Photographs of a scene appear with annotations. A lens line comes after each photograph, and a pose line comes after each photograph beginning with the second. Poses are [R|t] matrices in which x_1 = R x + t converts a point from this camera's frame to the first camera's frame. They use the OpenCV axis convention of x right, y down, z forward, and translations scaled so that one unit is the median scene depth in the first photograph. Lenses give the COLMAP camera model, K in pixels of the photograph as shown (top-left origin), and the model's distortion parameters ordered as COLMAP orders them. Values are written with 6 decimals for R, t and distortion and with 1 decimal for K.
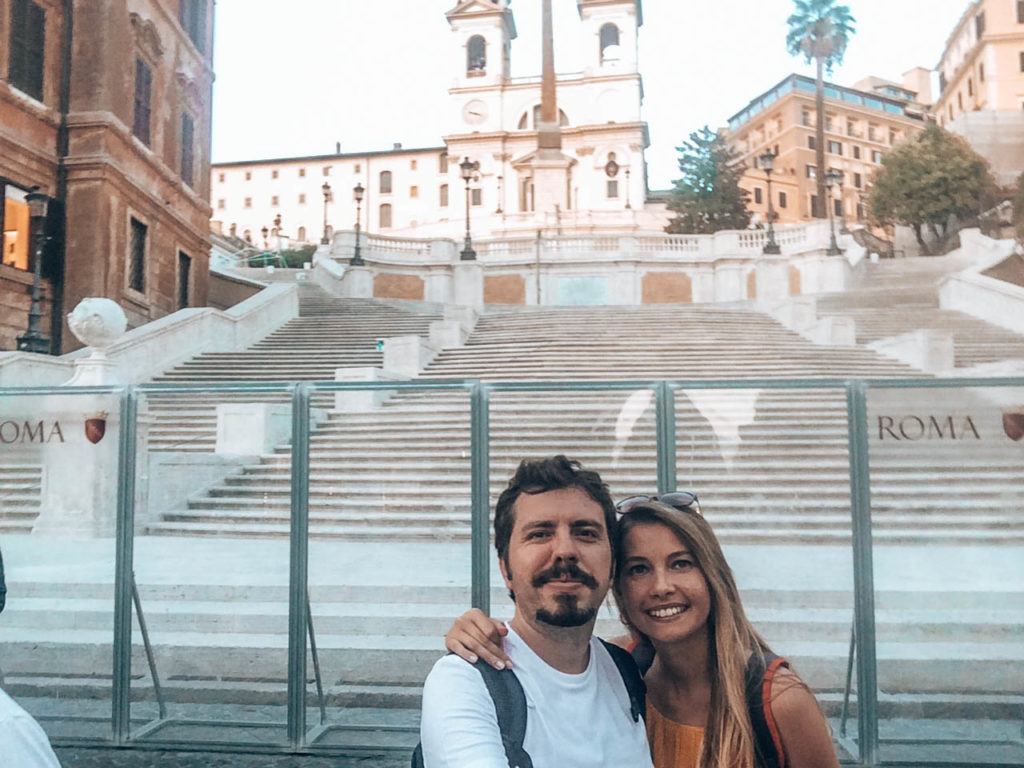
lens RADIAL K [[927.6, 0, 512.0], [0, 927.6, 384.0], [0, 0, 1]] dist [-0.046137, -0.004544]
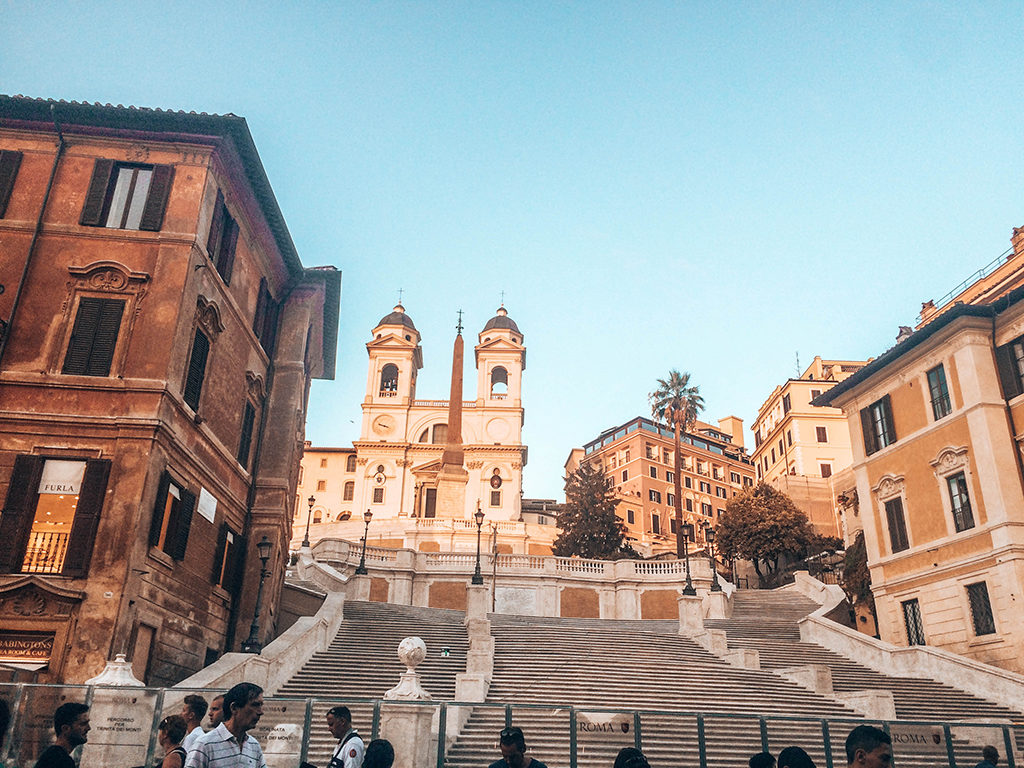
lens RADIAL K [[855.9, 0, 512.0], [0, 855.9, 384.0], [0, 0, 1]] dist [0.073848, -0.082132]
pose [[0.981000, 0.100149, 0.166163, -0.074343], [-0.044000, 0.948995, -0.312205, -0.005682], [-0.188955, 0.298962, 0.935370, -0.093091]]
